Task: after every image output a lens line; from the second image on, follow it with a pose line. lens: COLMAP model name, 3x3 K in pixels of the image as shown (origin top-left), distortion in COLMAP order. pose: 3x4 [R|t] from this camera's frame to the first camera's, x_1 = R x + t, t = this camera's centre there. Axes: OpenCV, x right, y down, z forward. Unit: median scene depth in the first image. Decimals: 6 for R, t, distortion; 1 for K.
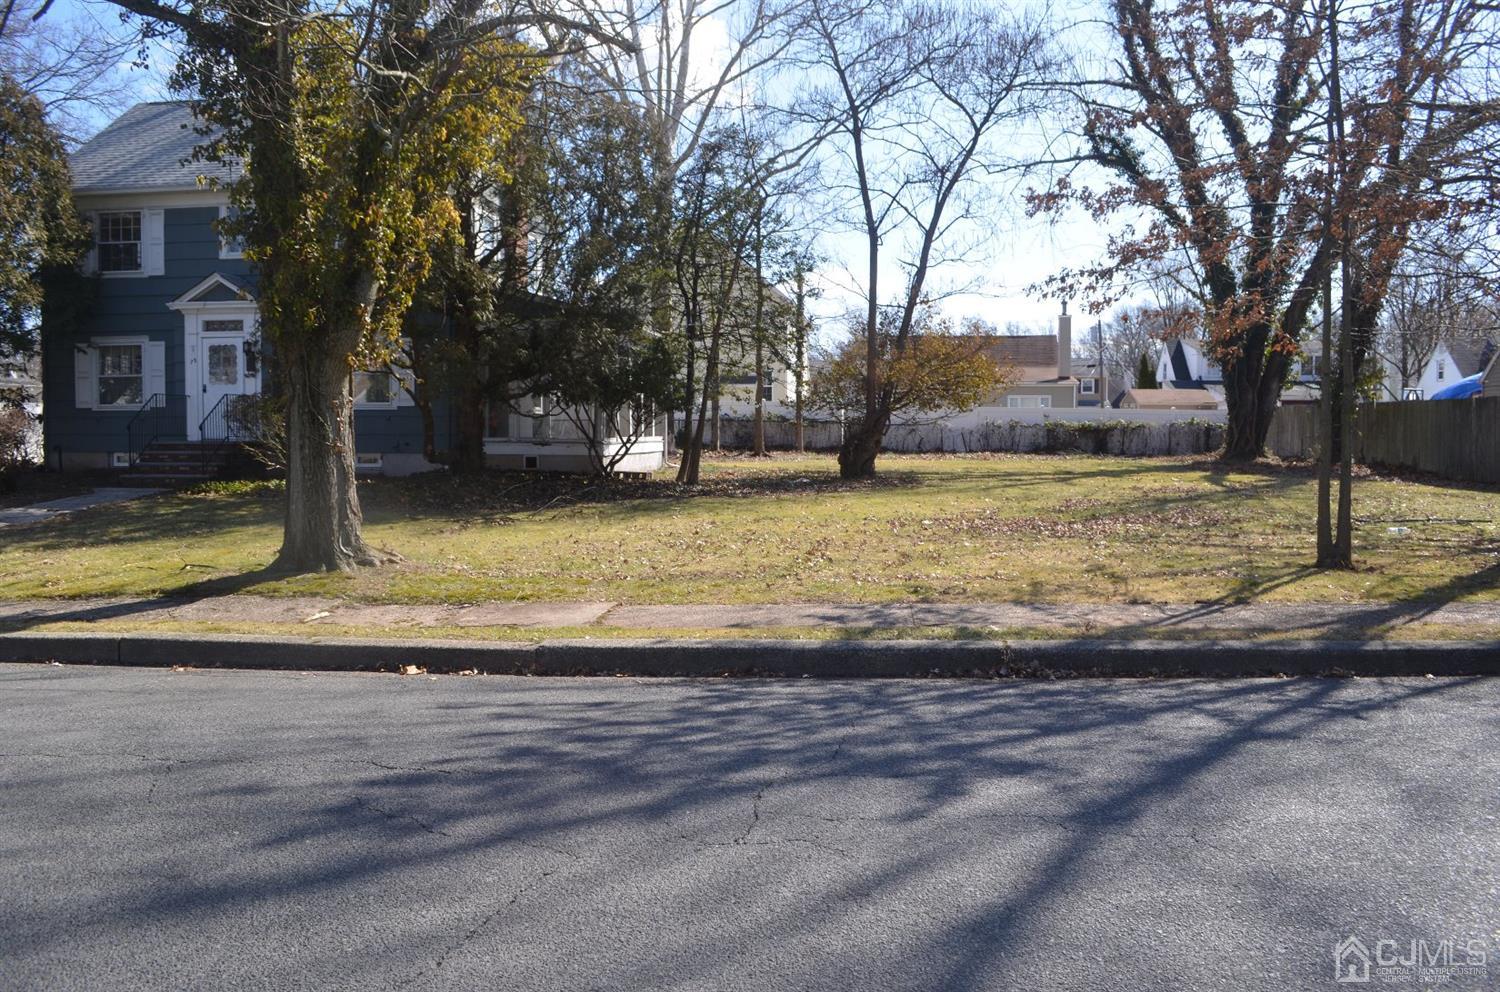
lens RADIAL K [[1185.9, 0, 751.8], [0, 1185.9, 497.3], [0, 0, 1]] dist [-0.086465, 0.014052]
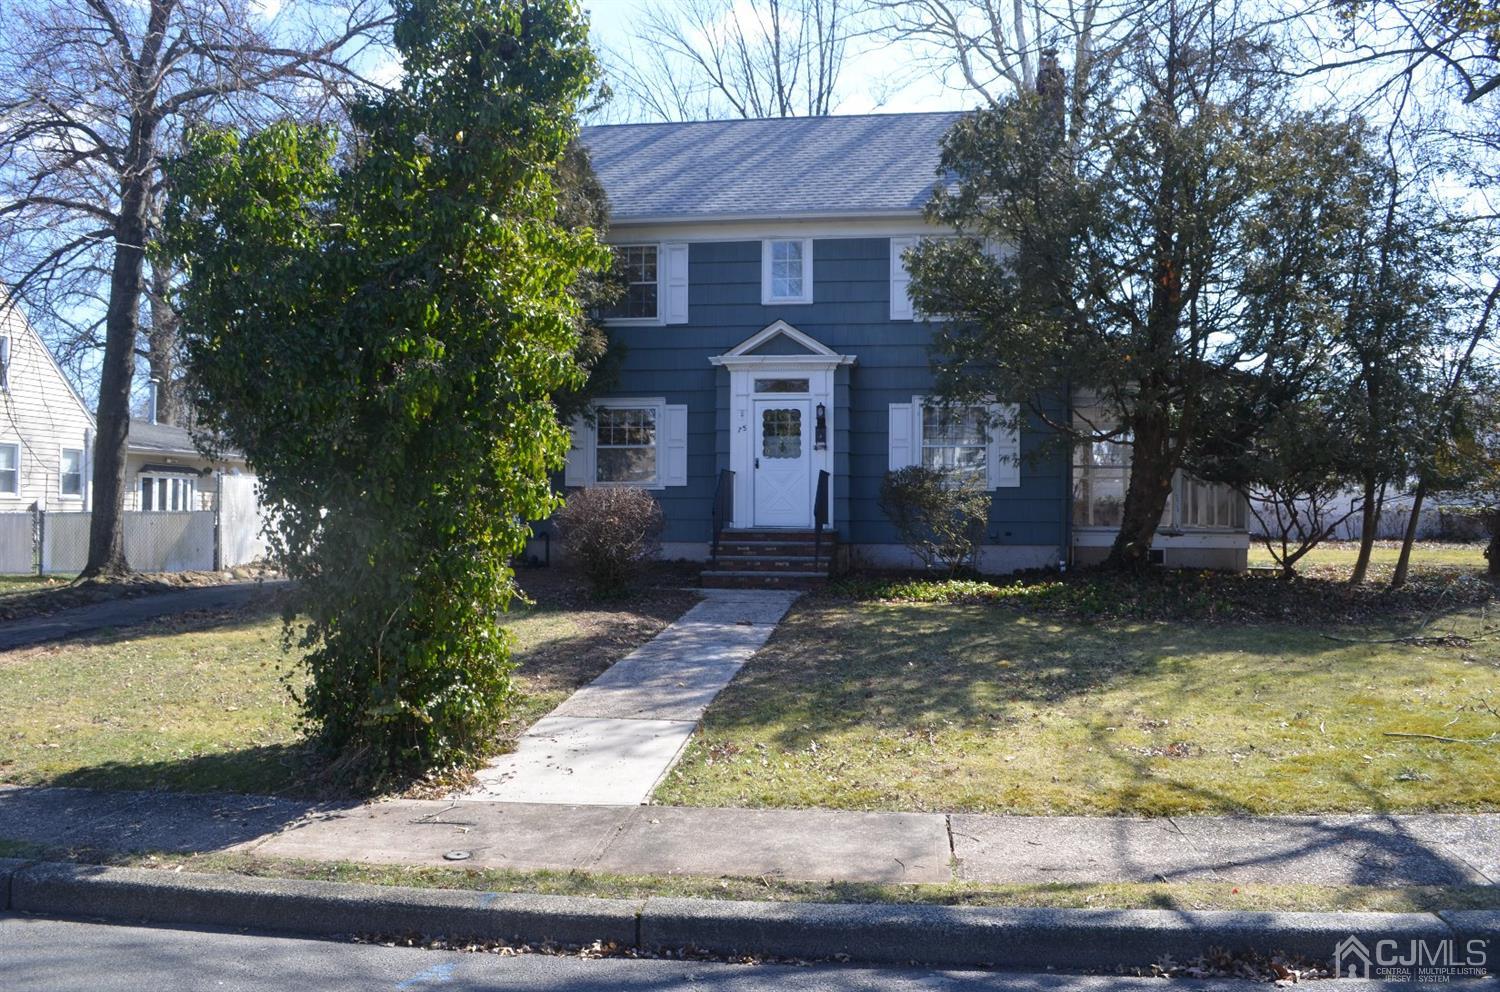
lens RADIAL K [[1185.9, 0, 755.3], [0, 1185.9, 497.7], [0, 0, 1]] dist [-0.086465, 0.014052]
pose [[0.999447, 0.003361, -0.033075, -0.398477], [-0.005548, 0.997787, -0.066253, -0.013933], [0.032779, 0.066400, 0.997255, 0.166559]]
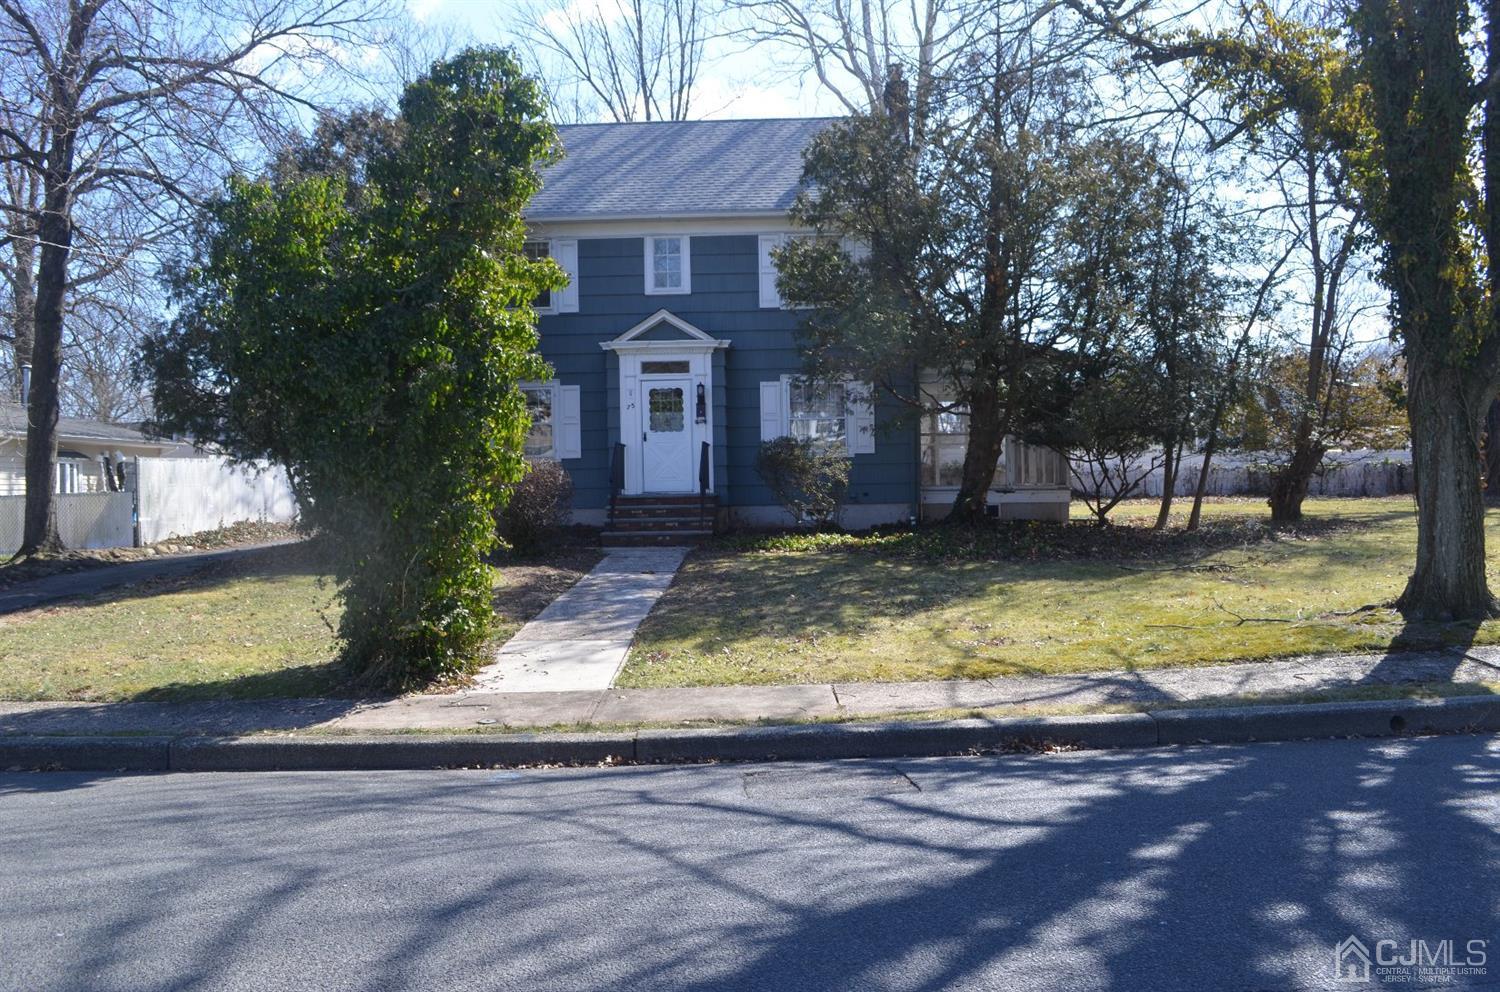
lens RADIAL K [[1185.9, 0, 742.4], [0, 1185.9, 501.7], [0, 0, 1]] dist [-0.086465, 0.014052]
pose [[0.996846, -0.019612, 0.076892, -0.418363], [0.022677, 0.998975, -0.039188, -0.004503], [-0.076045, 0.040808, 0.996269, 0.070206]]
